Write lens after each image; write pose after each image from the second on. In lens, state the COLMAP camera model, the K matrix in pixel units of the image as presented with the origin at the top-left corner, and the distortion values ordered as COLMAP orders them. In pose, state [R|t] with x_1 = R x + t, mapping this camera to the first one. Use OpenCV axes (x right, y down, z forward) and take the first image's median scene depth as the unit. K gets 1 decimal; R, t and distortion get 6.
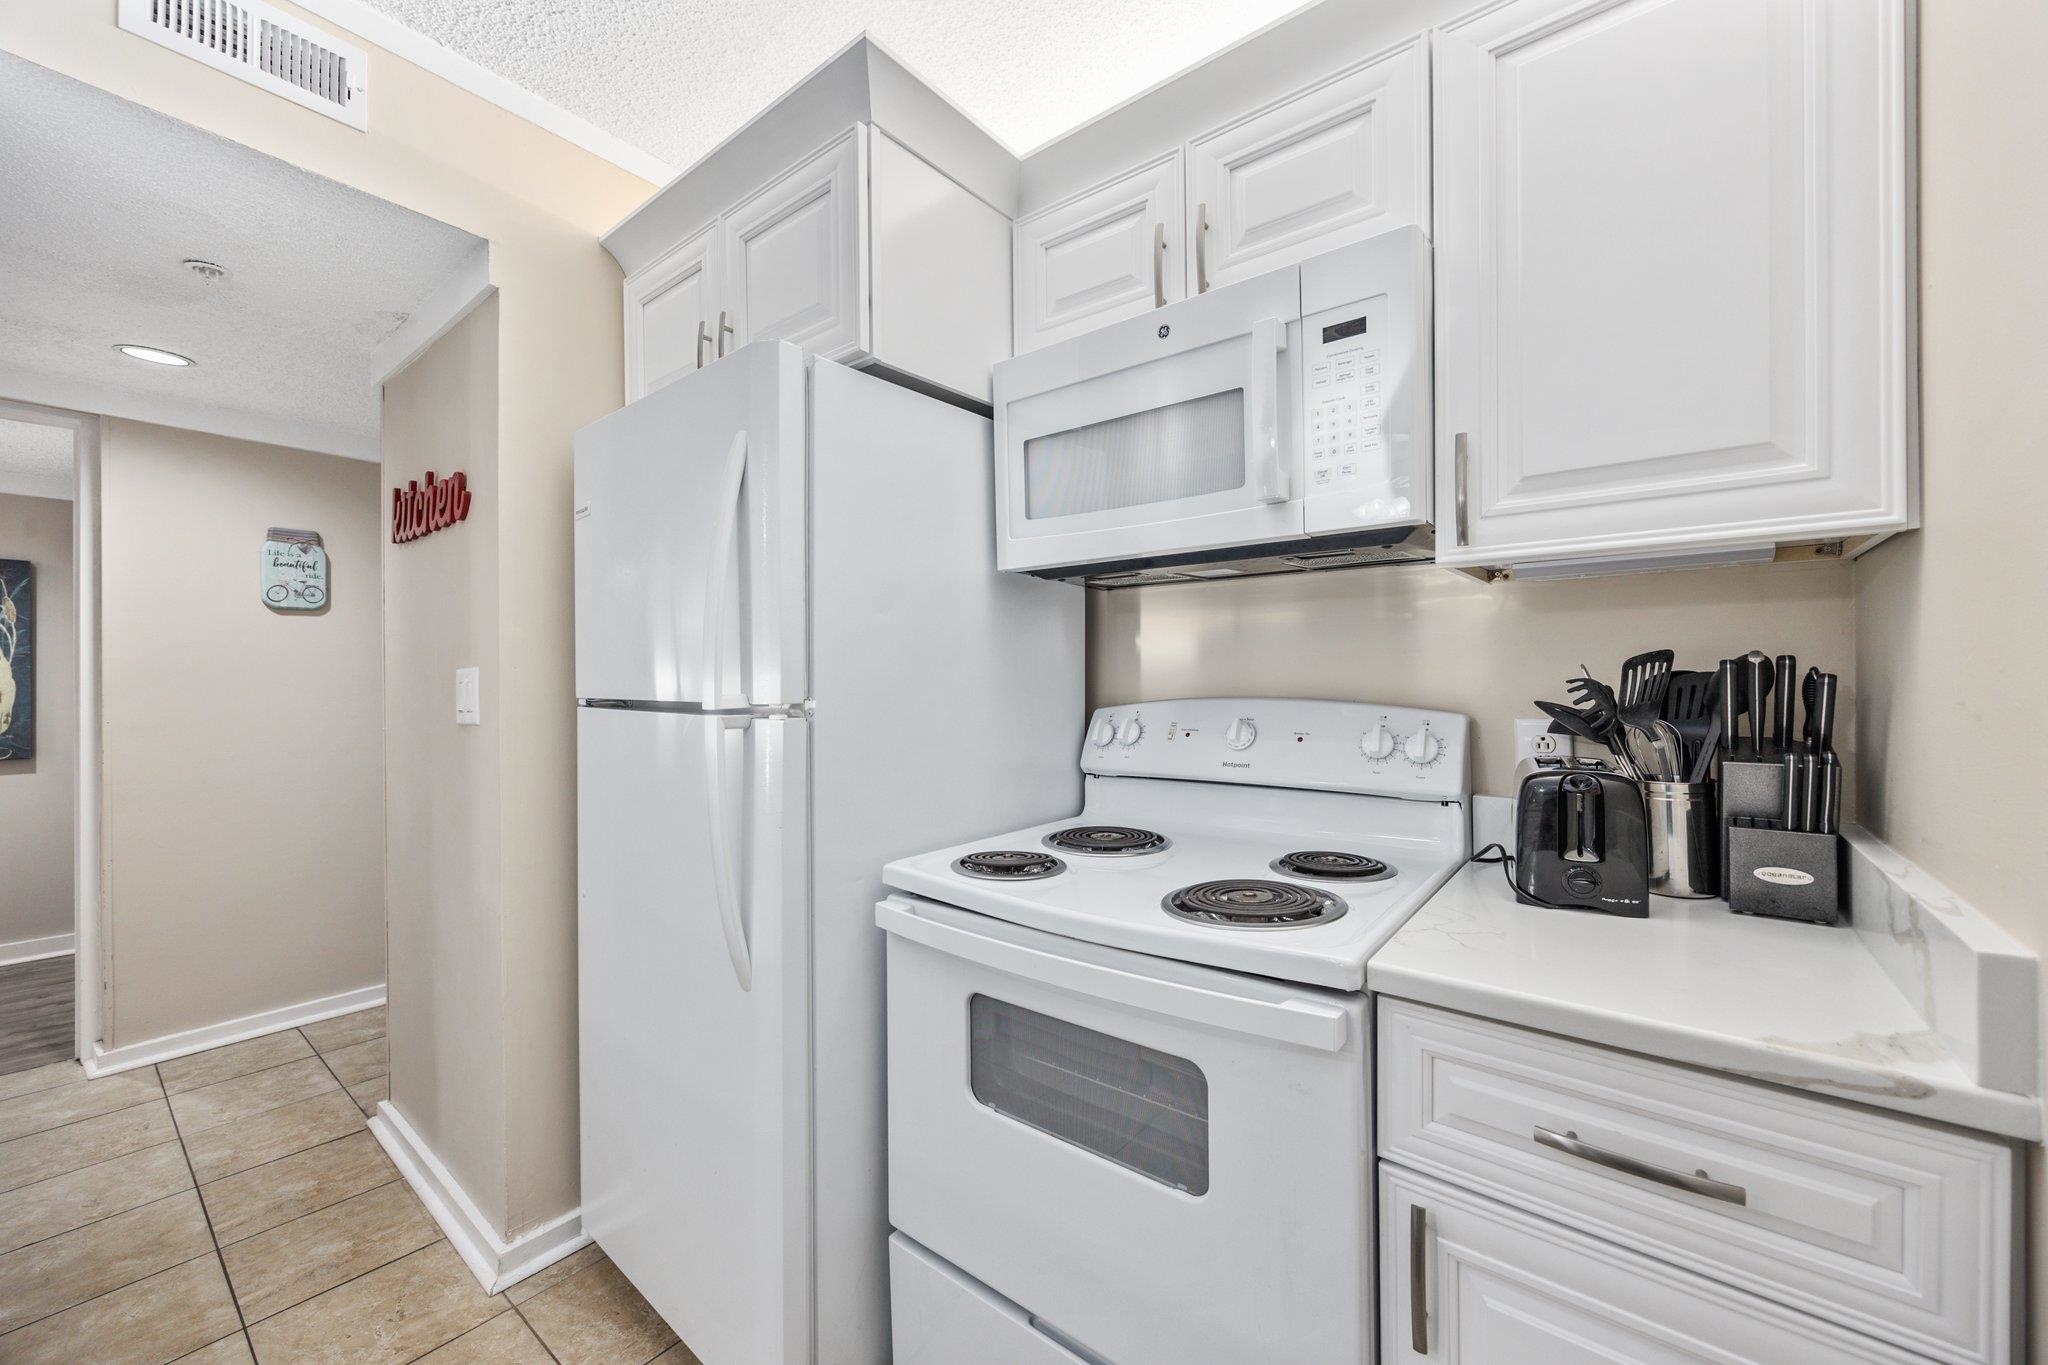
lens RADIAL K [[784.0, 0, 1030.2], [0, 784.0, 675.0], [0, 0, 1]] dist [-0.000626, -0.000107]
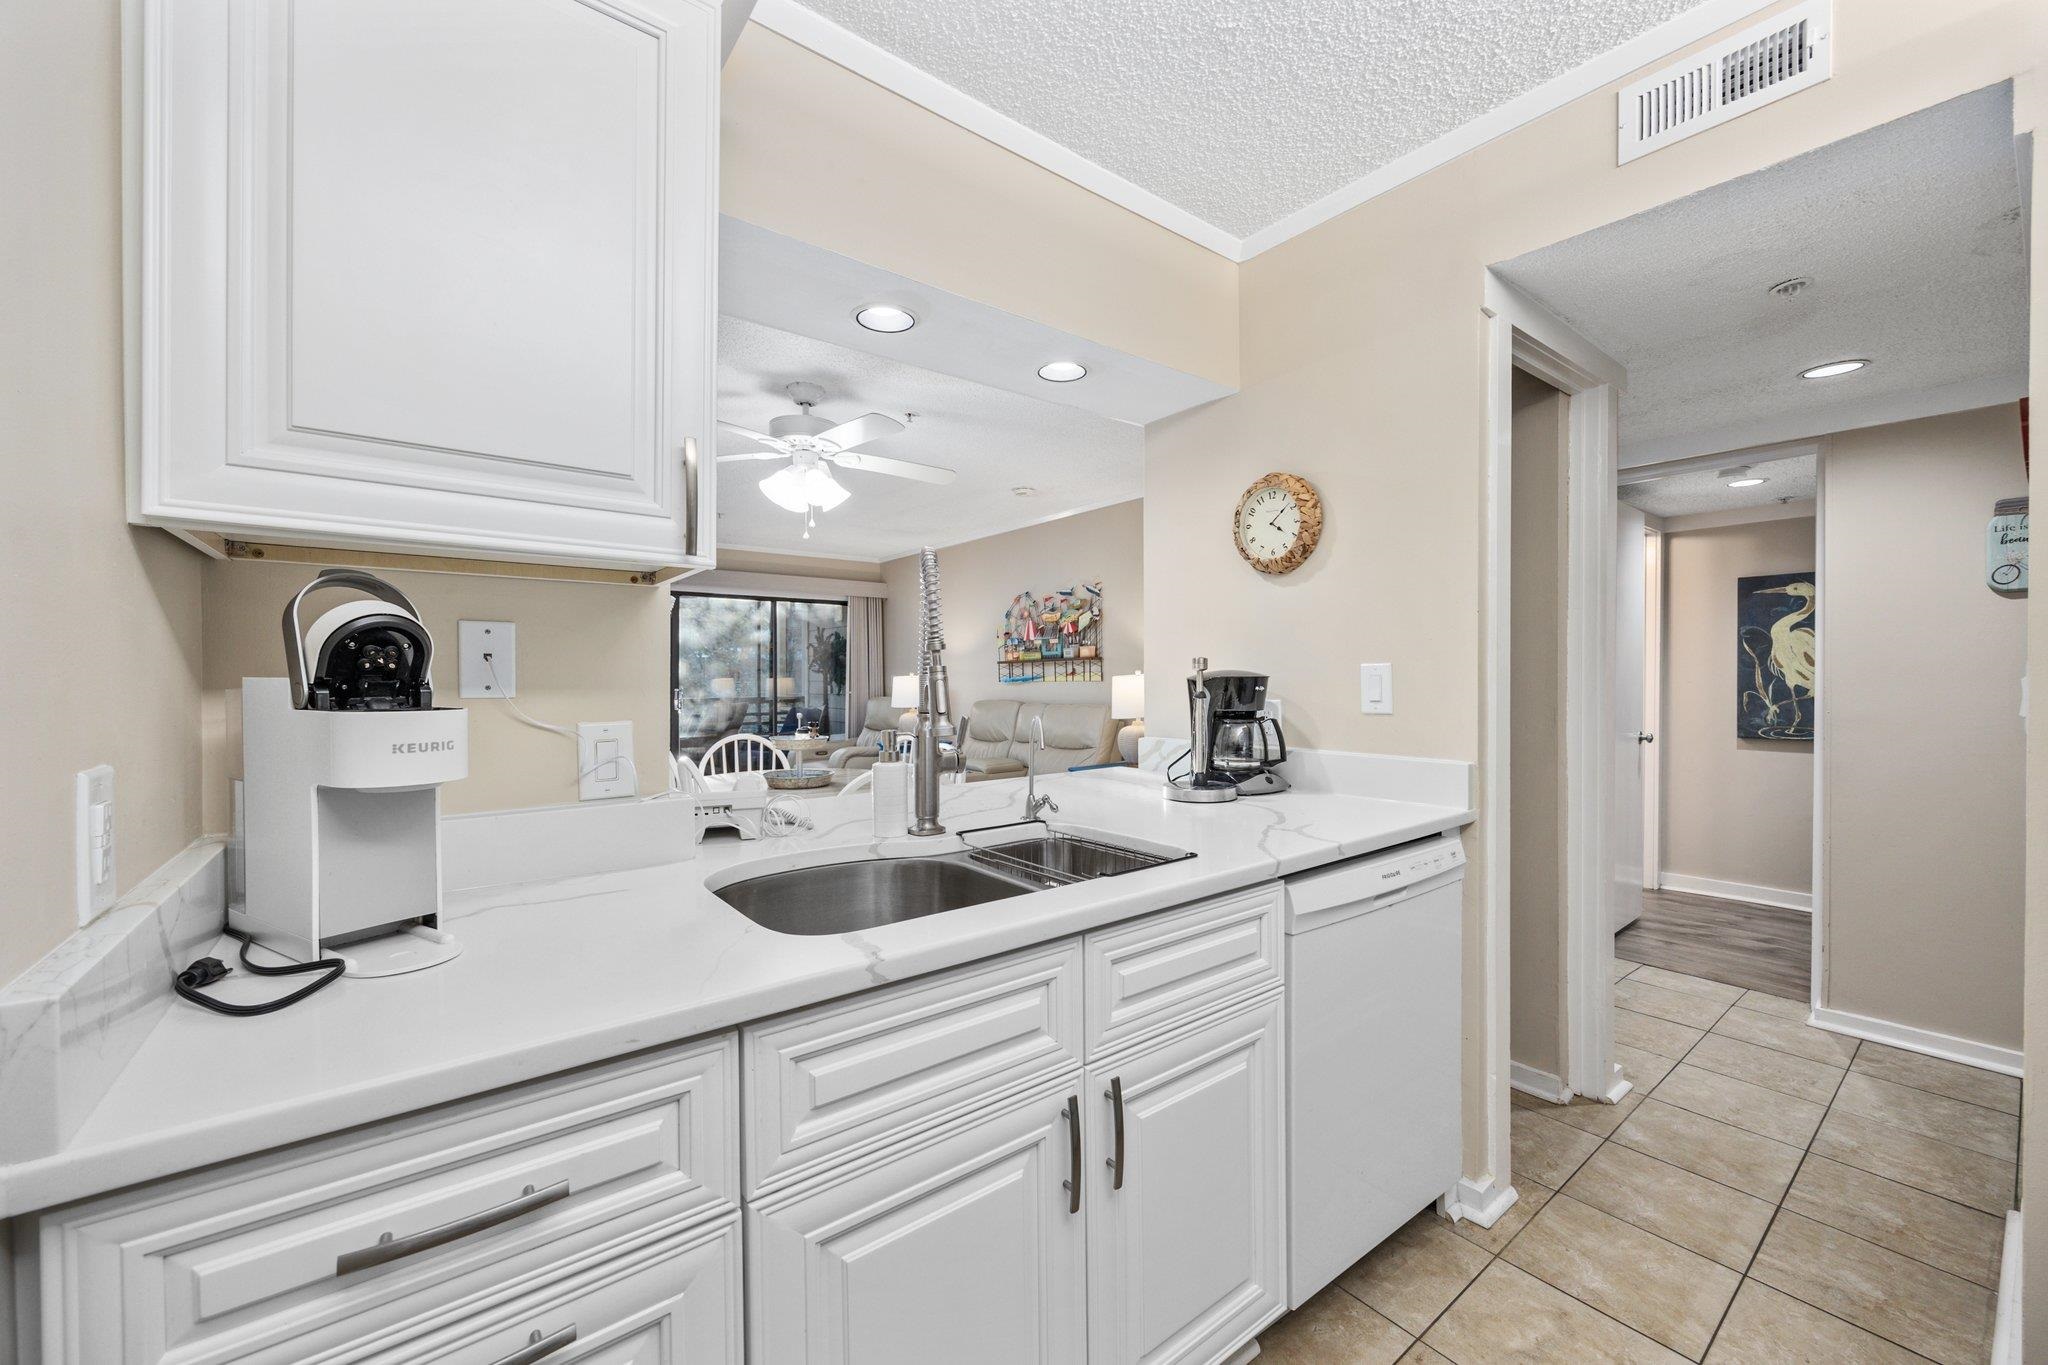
lens RADIAL K [[790.9, 0, 1057.3], [0, 790.9, 679.8], [0, 0, 1]] dist [0.000129, -0.000050]
pose [[-0.206021, 0.007220, -0.978521, 0.209345], [0.007969, 0.999952, 0.005701, -0.000077], [0.978515, -0.006623, -0.206069, 0.250539]]
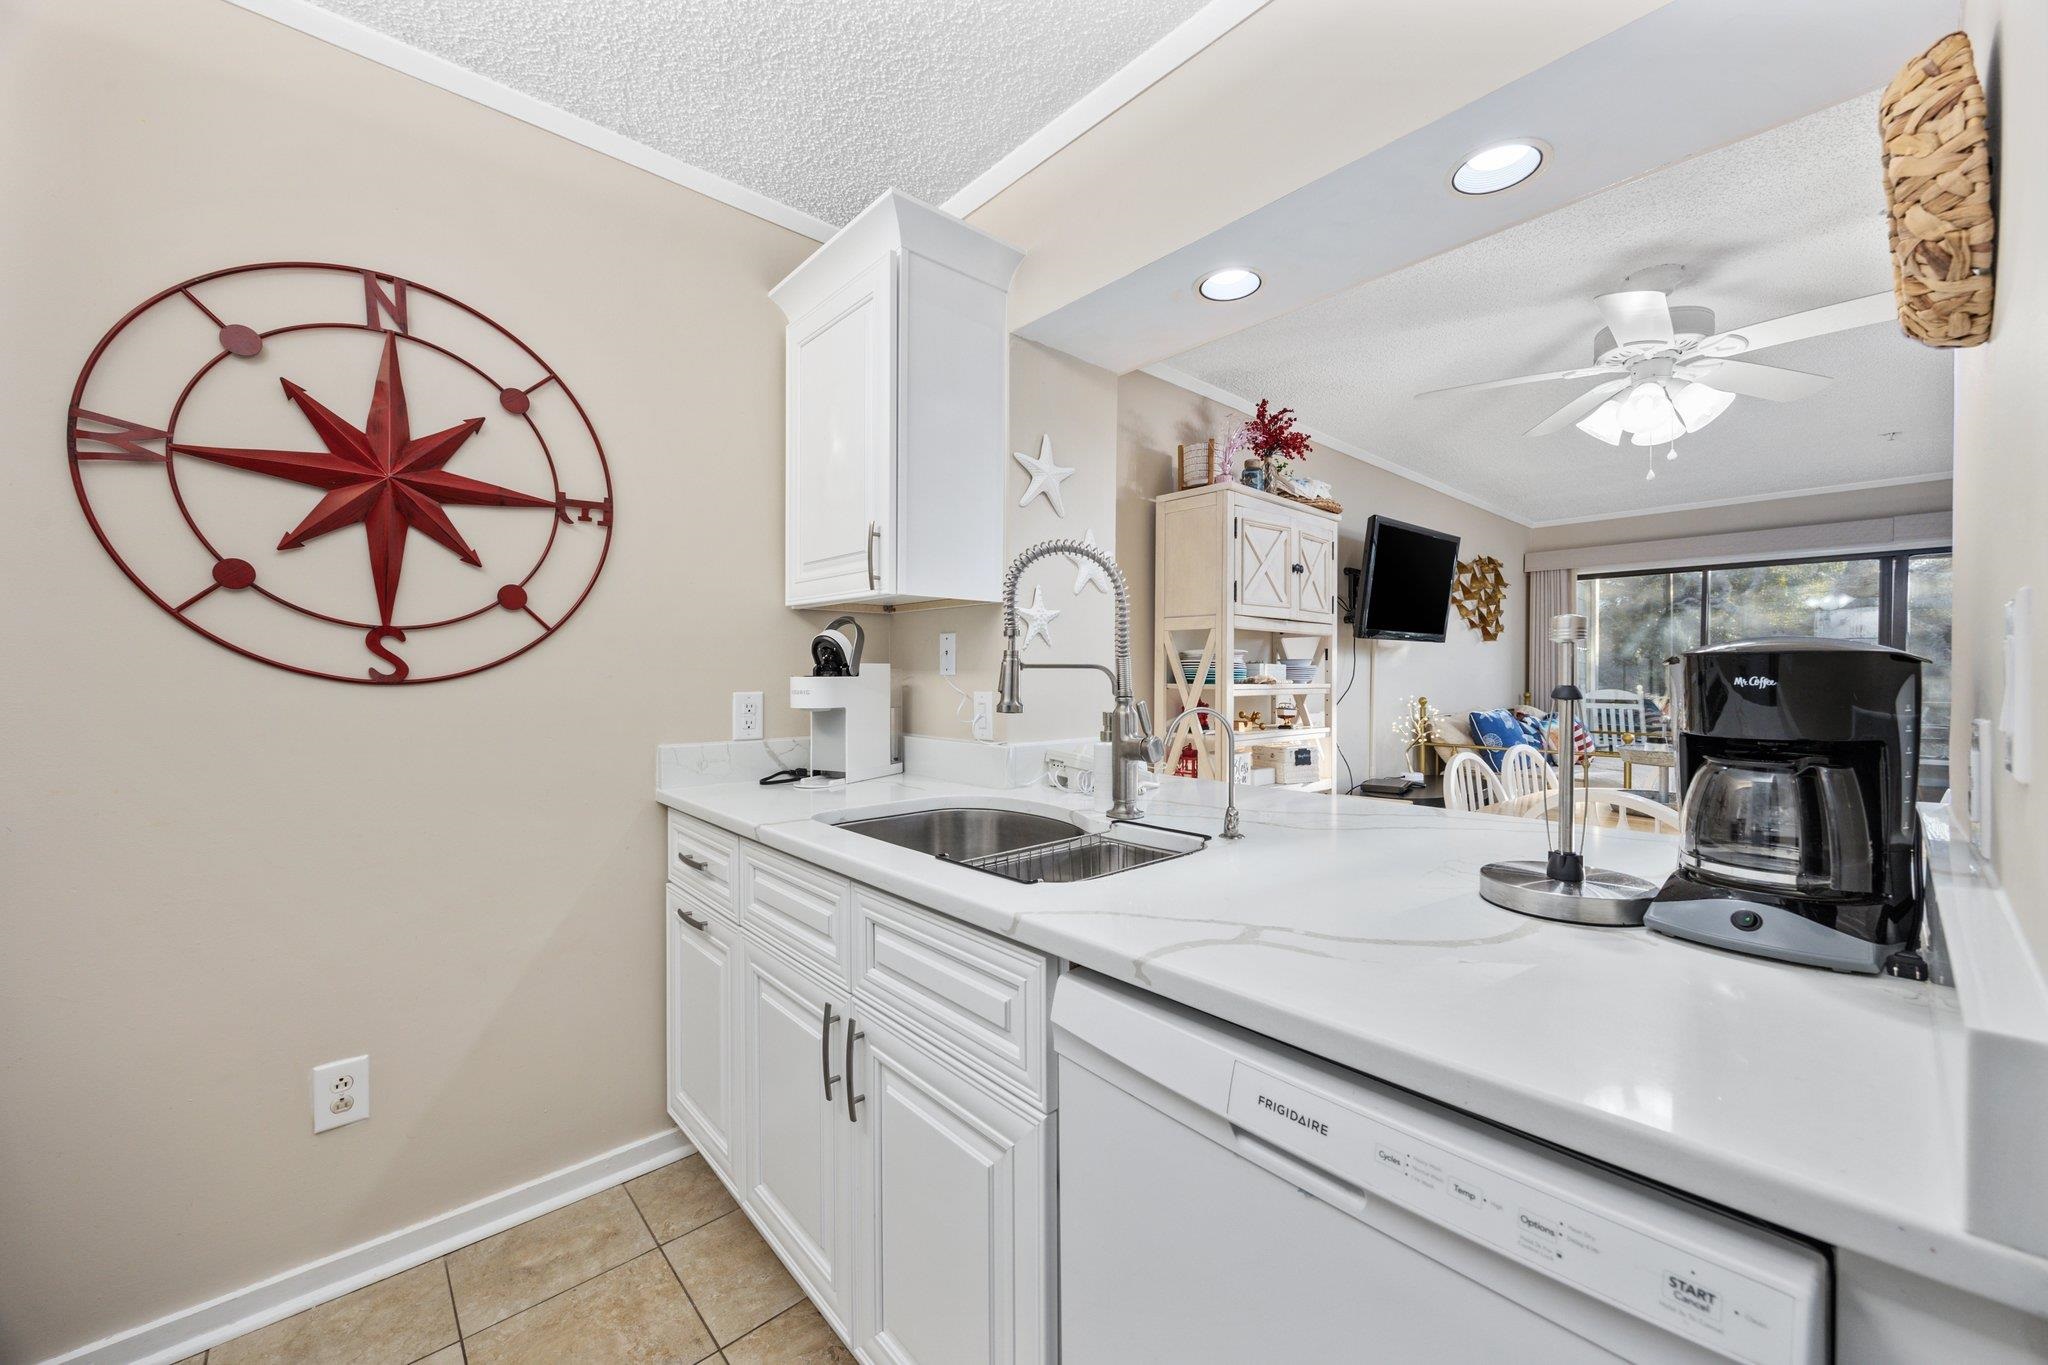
lens RADIAL K [[784.0, 0, 1030.2], [0, 784.0, 675.0], [0, 0, 1]] dist [-0.000626, -0.000107]
pose [[-0.988648, 0.000622, 0.150250, -0.584557], [0.000123, 0.999994, -0.003326, 0.016923], [-0.150251, -0.003269, -0.988642, 0.768011]]
